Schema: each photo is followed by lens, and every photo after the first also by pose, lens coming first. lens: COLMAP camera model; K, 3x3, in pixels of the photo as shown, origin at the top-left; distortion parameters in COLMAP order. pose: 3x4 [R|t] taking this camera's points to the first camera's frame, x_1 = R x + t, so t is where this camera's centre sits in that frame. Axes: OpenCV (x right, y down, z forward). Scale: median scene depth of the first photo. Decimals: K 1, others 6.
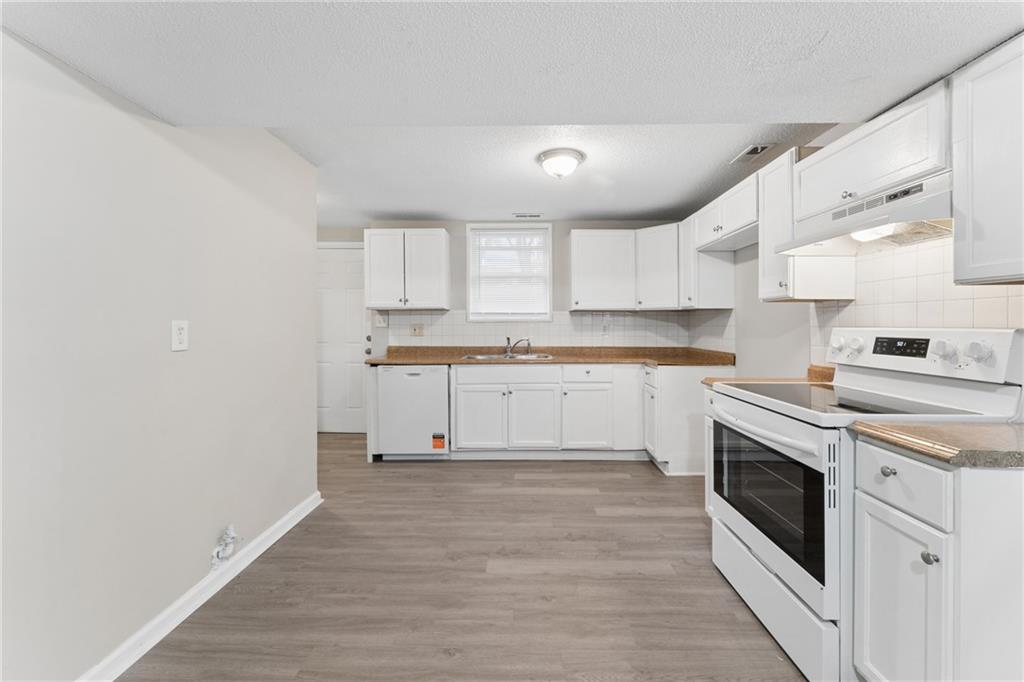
lens RADIAL K [[413.0, 0, 517.2], [0, 413.0, 319.8], [0, 0, 1]] dist [-0.003887, 0.000686]
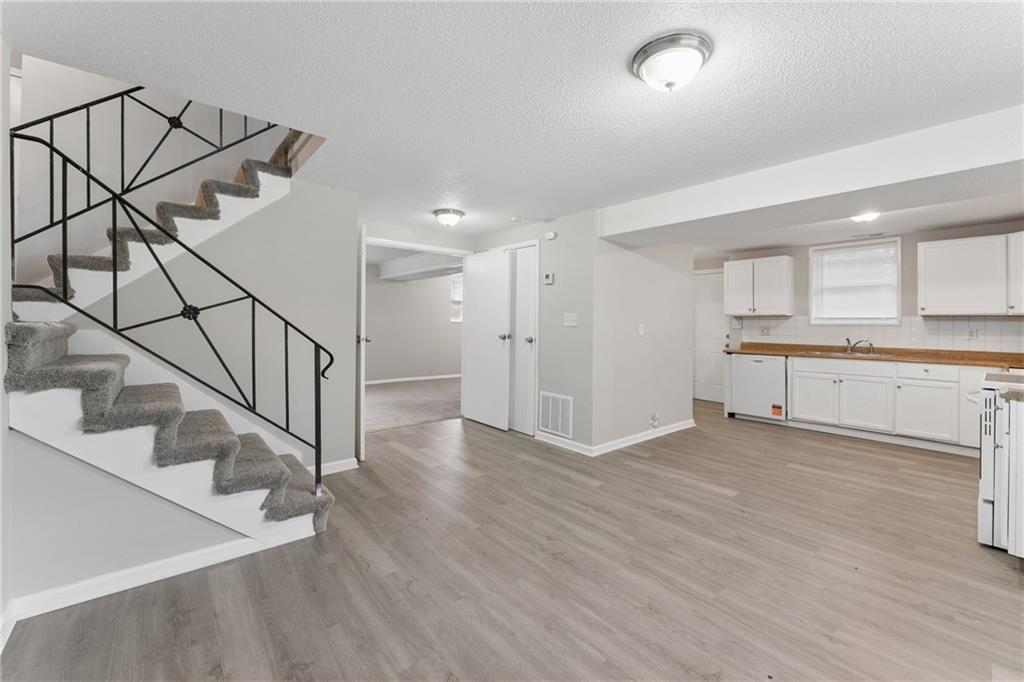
lens RADIAL K [[413.0, 0, 513.9], [0, 413.0, 319.7], [0, 0, 1]] dist [-0.003887, 0.000686]
pose [[0.657521, -0.000391, -0.753436, 0.334354], [-0.003563, 0.999987, -0.003628, -0.006163], [0.753428, 0.005070, 0.657511, -0.722060]]
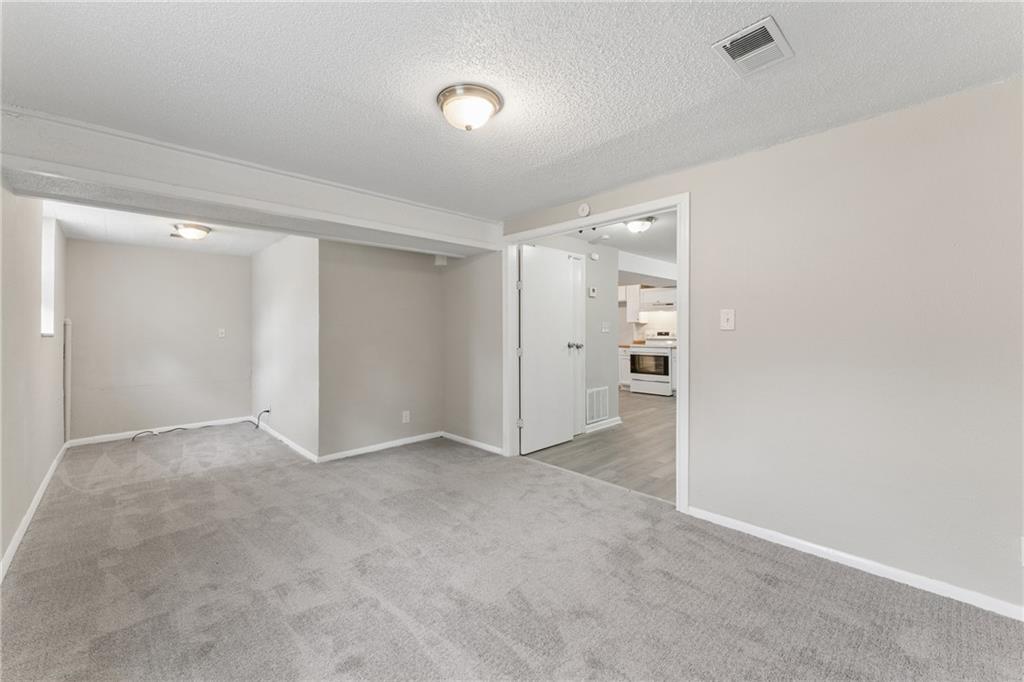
lens RADIAL K [[413.0, 0, 511.2], [0, 413.0, 330.2], [0, 0, 1]] dist [-0.003887, 0.000686]
pose [[0.706307, -0.007924, 0.707862, -2.096570], [0.002682, 0.999960, 0.008517, -0.013453], [-0.707901, -0.004117, 0.706300, -0.641605]]
